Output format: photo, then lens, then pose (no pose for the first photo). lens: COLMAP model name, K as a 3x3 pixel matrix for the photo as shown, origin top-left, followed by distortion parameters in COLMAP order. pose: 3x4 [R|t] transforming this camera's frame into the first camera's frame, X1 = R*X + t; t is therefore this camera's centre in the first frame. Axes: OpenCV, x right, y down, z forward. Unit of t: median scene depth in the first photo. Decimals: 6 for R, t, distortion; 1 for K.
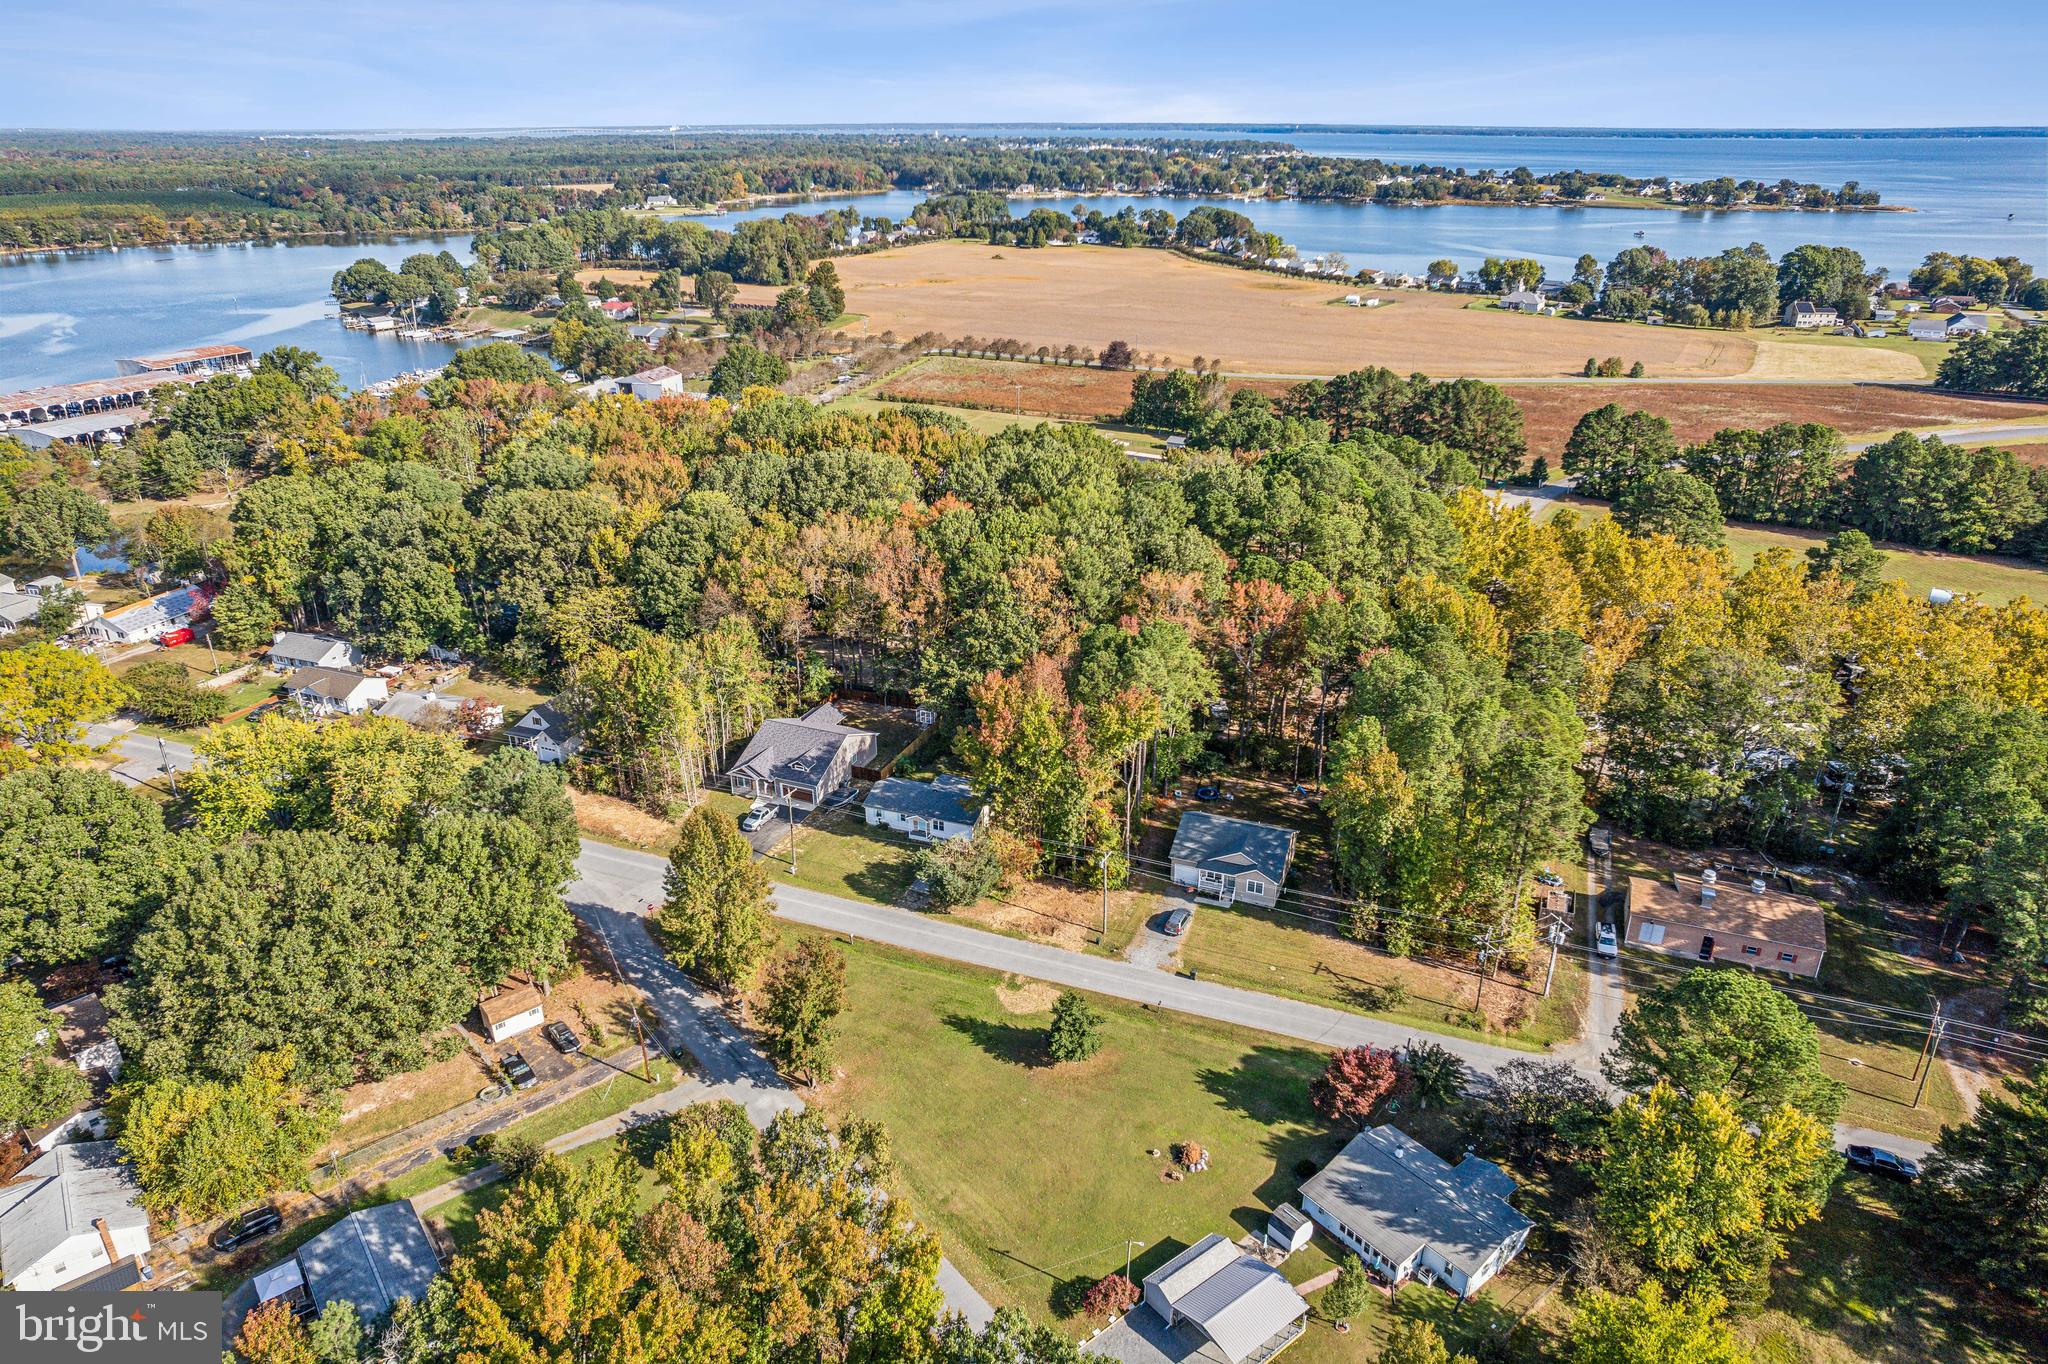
lens RADIAL K [[1310.2, 0, 1033.1], [0, 1310.2, 679.1], [0, 0, 1]] dist [-0.072473, 0.063358]
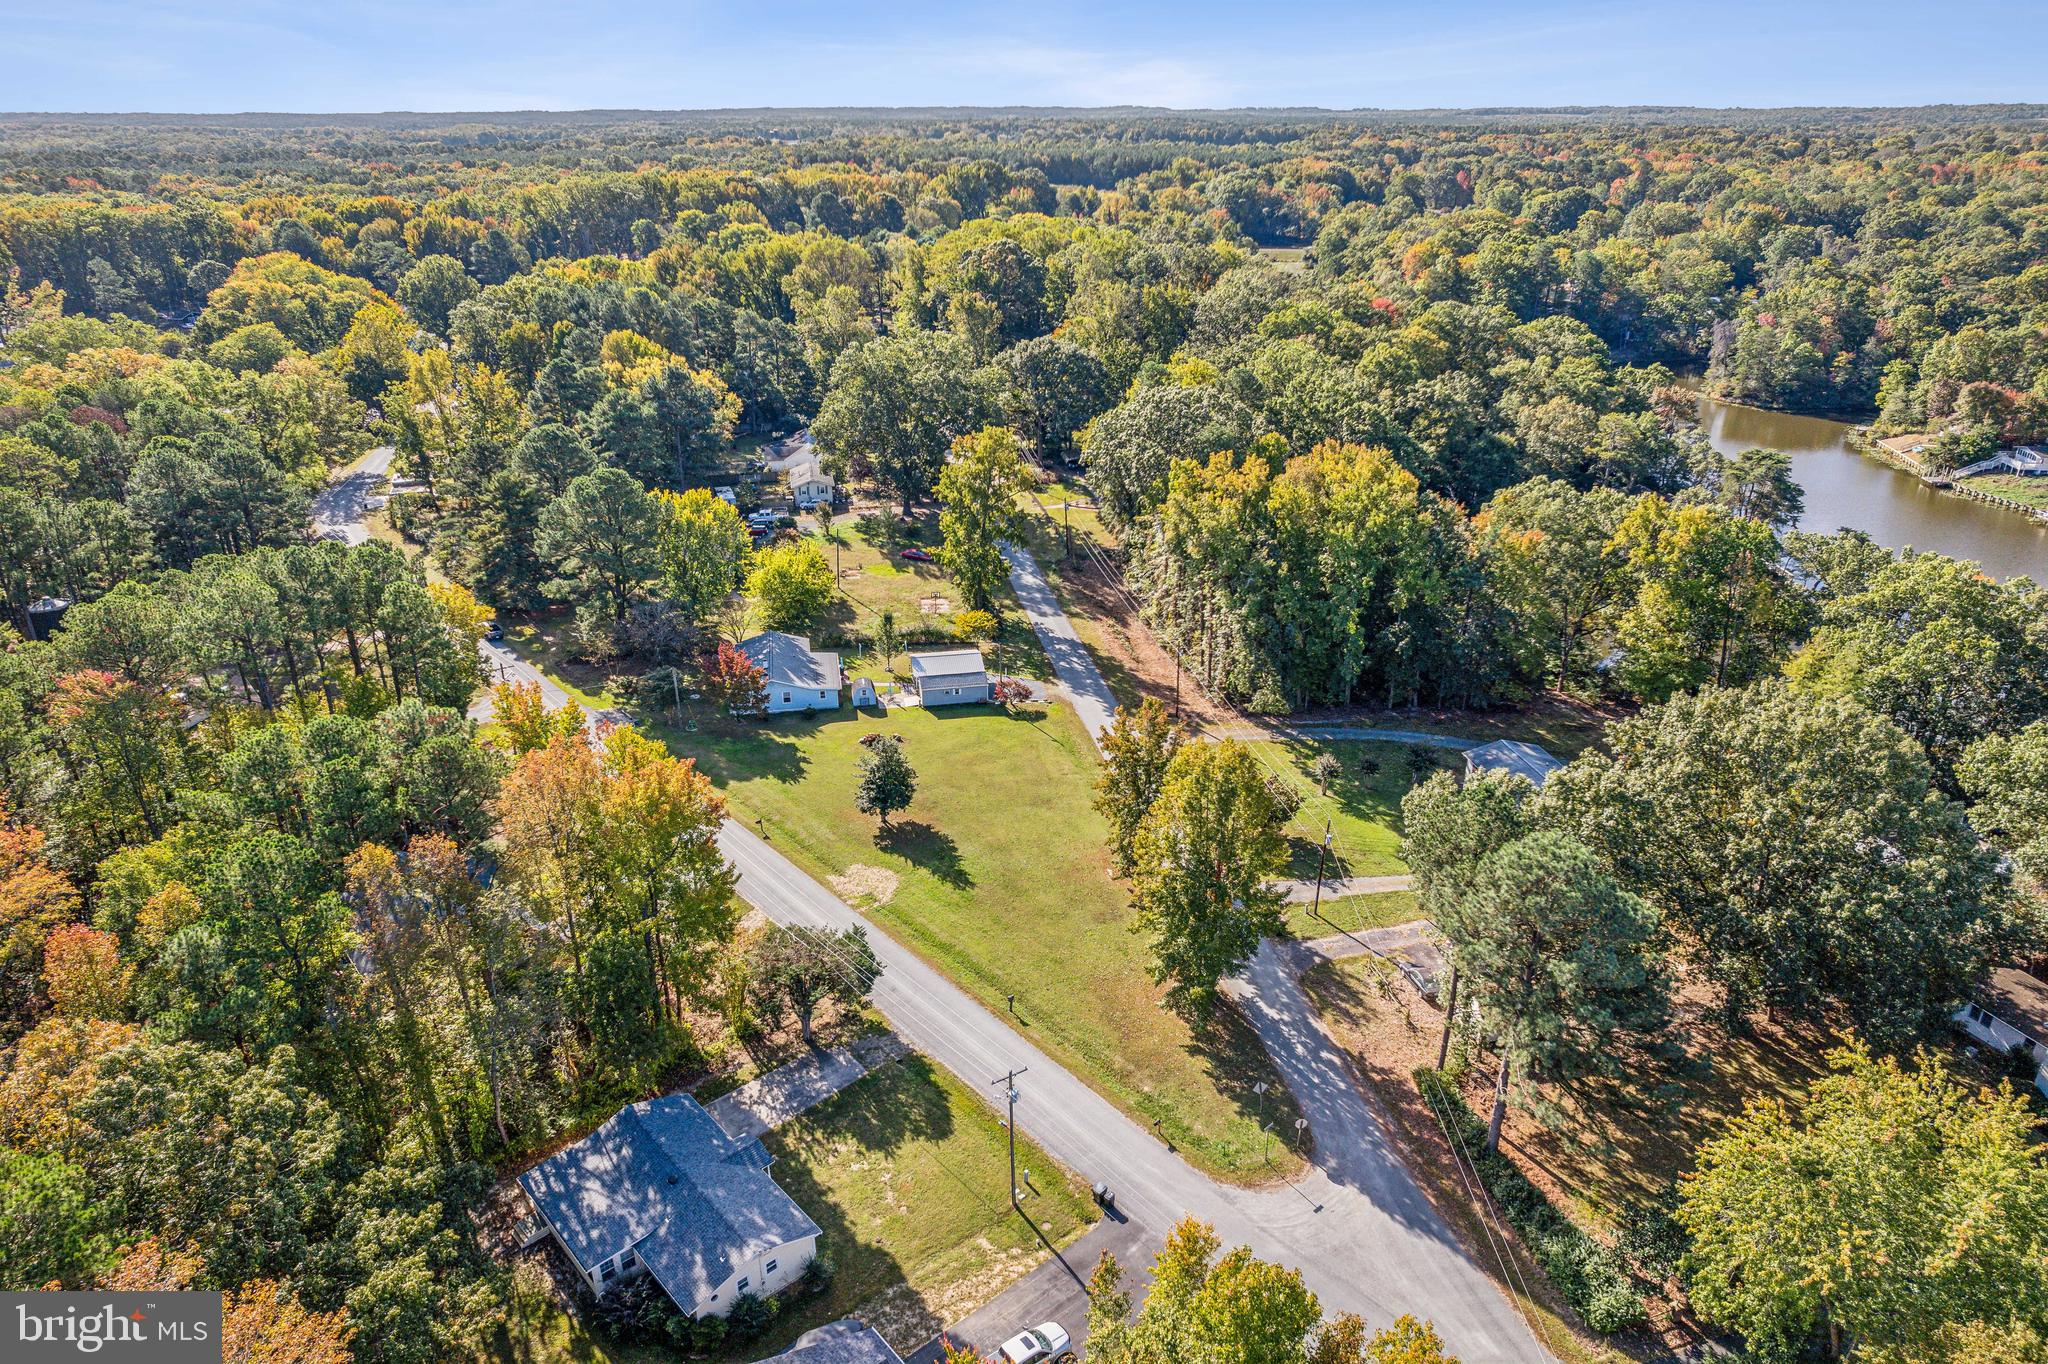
lens RADIAL K [[1310.2, 0, 1020.4], [0, 1310.2, 680.7], [0, 0, 1]] dist [-0.072473, 0.063358]
pose [[-0.882439, -0.184827, 0.432597, -0.177825], [0.194124, 0.694570, 0.692740, -0.167930], [-0.428506, 0.695278, -0.577037, 0.560871]]
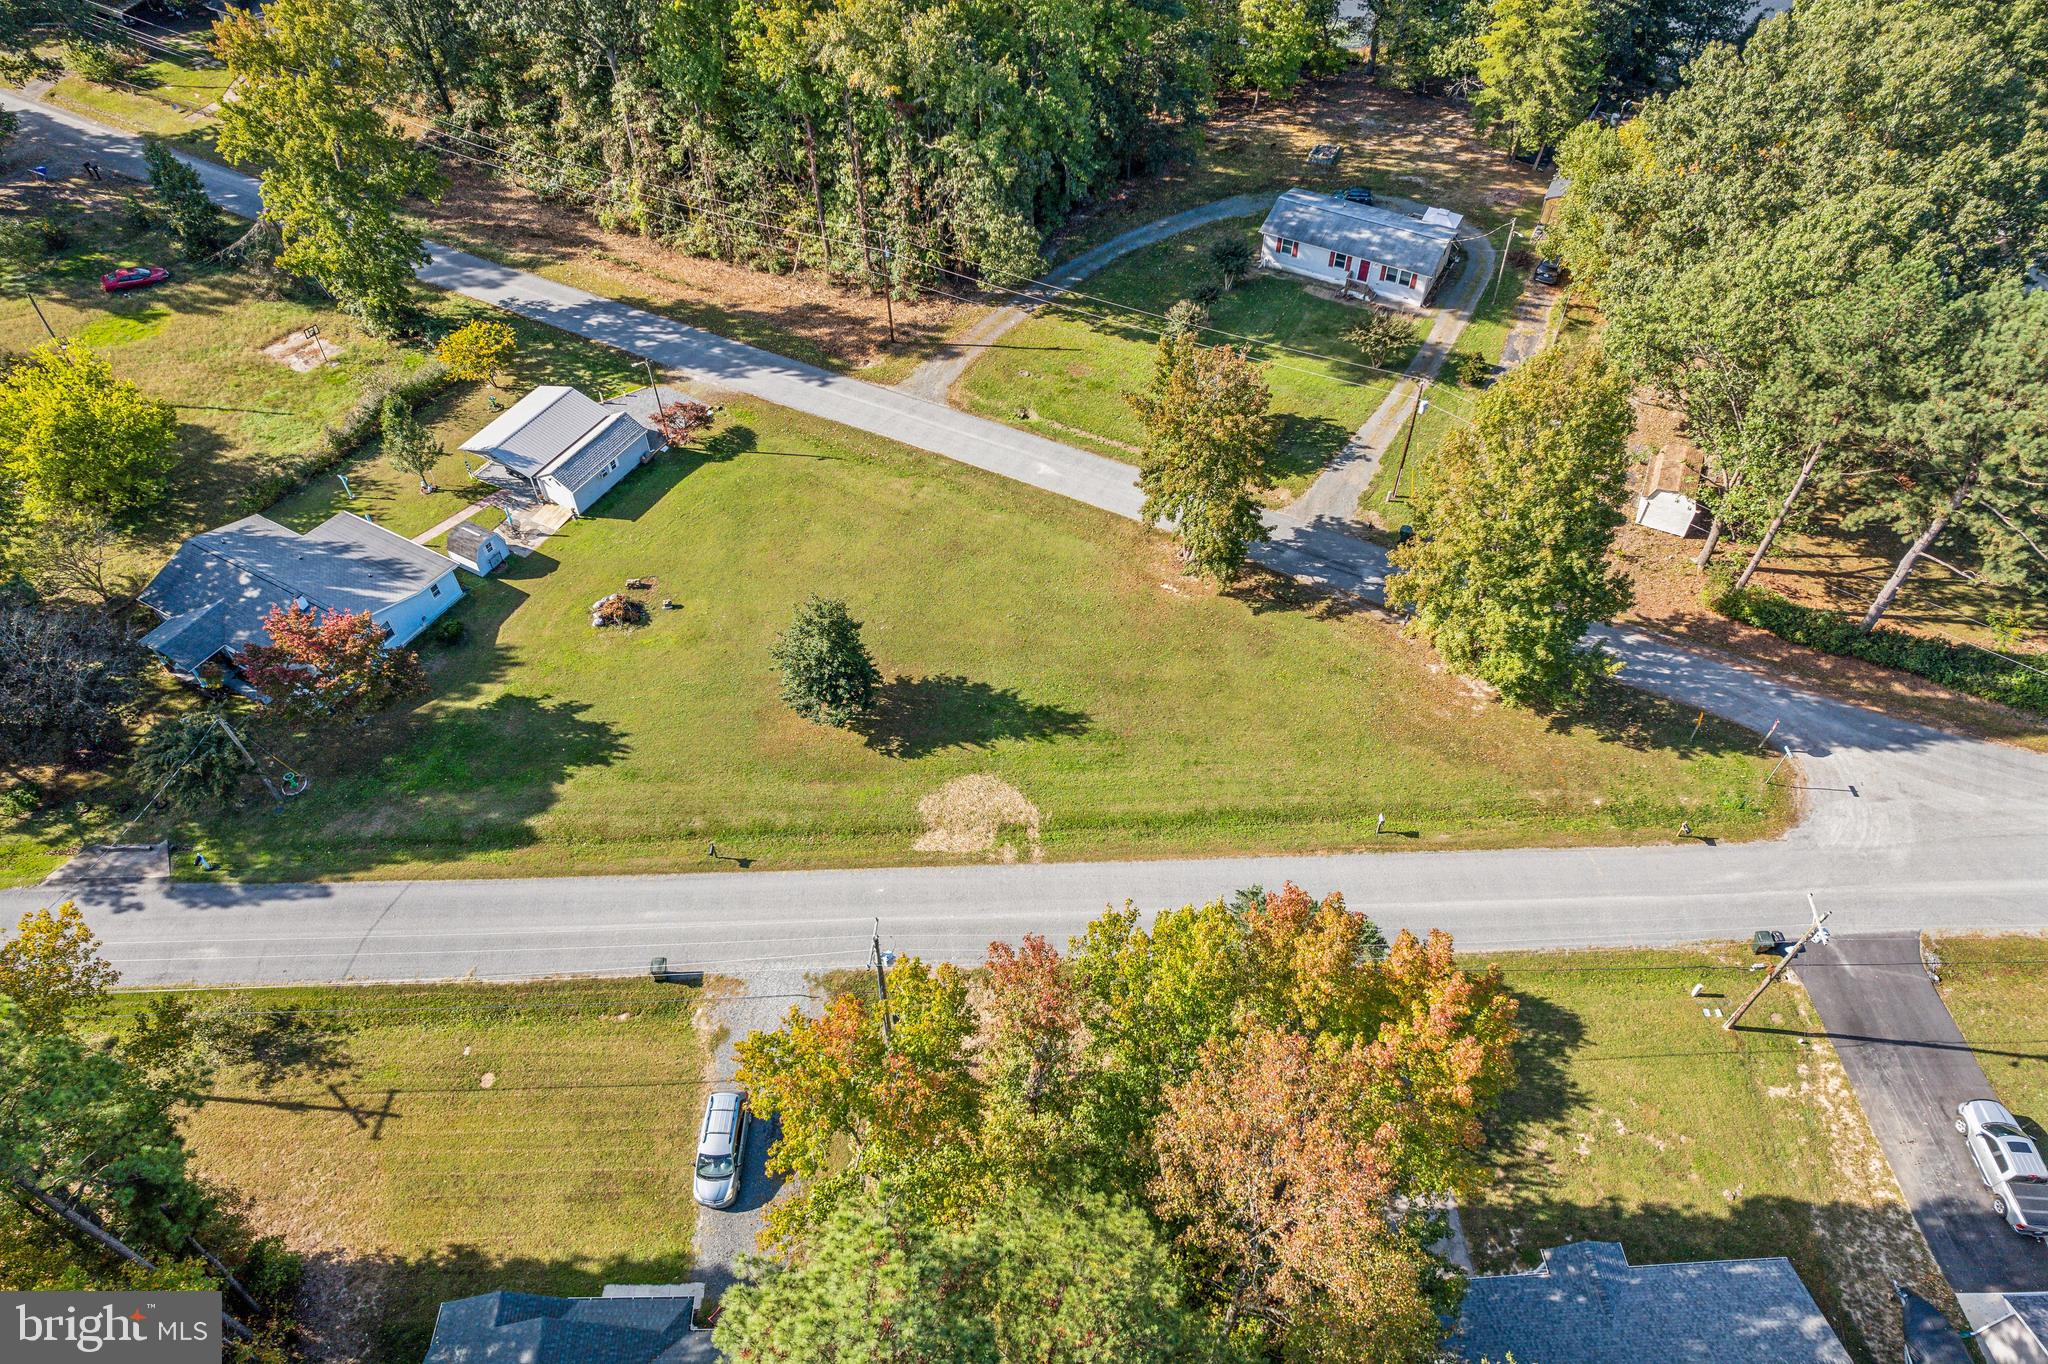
lens RADIAL K [[1310.2, 0, 1039.0], [0, 1310.2, 686.9], [0, 0, 1]] dist [-0.072473, 0.063358]
pose [[-0.918578, 0.296429, -0.261428, 0.038324], [-0.157333, 0.332535, 0.929875, -0.108144], [0.362576, 0.895293, -0.258821, 0.456595]]
